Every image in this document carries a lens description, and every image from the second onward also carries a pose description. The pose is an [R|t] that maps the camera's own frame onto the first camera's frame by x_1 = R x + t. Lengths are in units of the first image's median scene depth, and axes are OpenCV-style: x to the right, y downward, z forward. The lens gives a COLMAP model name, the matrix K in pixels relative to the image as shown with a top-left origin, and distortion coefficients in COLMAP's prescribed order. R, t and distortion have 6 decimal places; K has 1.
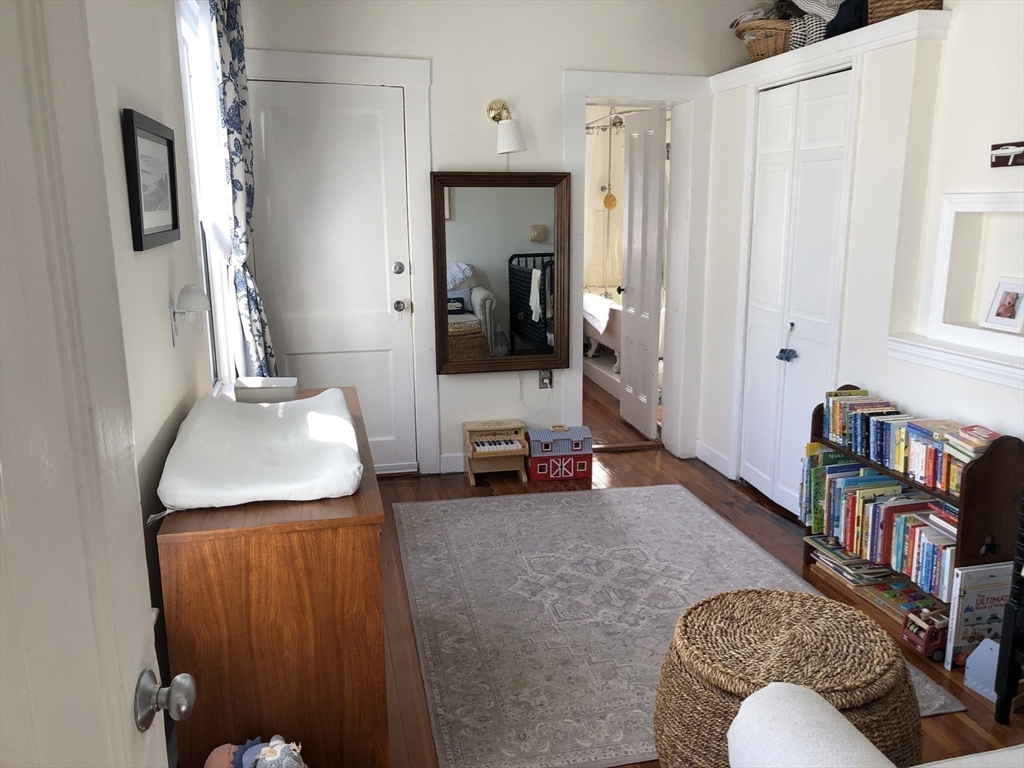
lens RADIAL K [[830.3, 0, 512.0], [0, 830.3, 384.0], [0, 0, 1]] dist [0.003601, 0.000138]
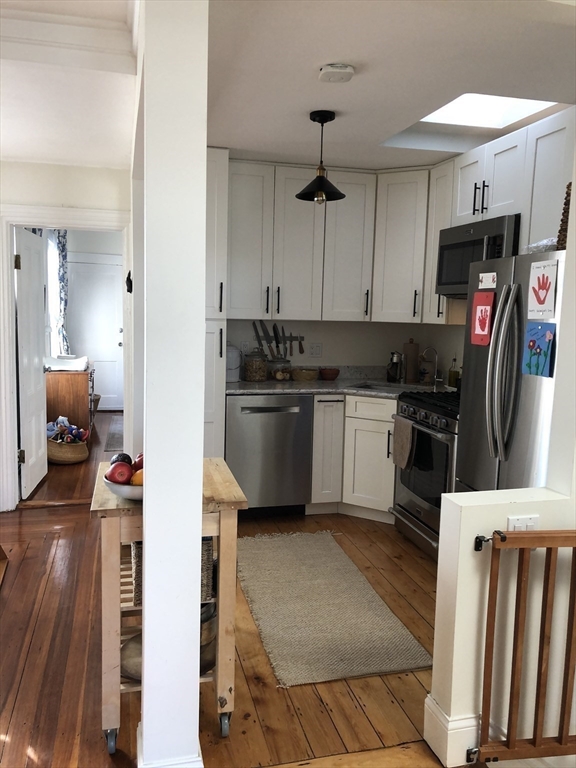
lens RADIAL K [[622.8, 0, 288.0], [0, 622.8, 384.0], [0, 0, 1]] dist [0.003601, 0.000138]
pose [[0.998664, 0.034030, 0.038888, 0.422278], [-0.030191, 0.994983, -0.095381, 0.265624], [-0.041939, 0.094080, 0.994681, -1.286796]]
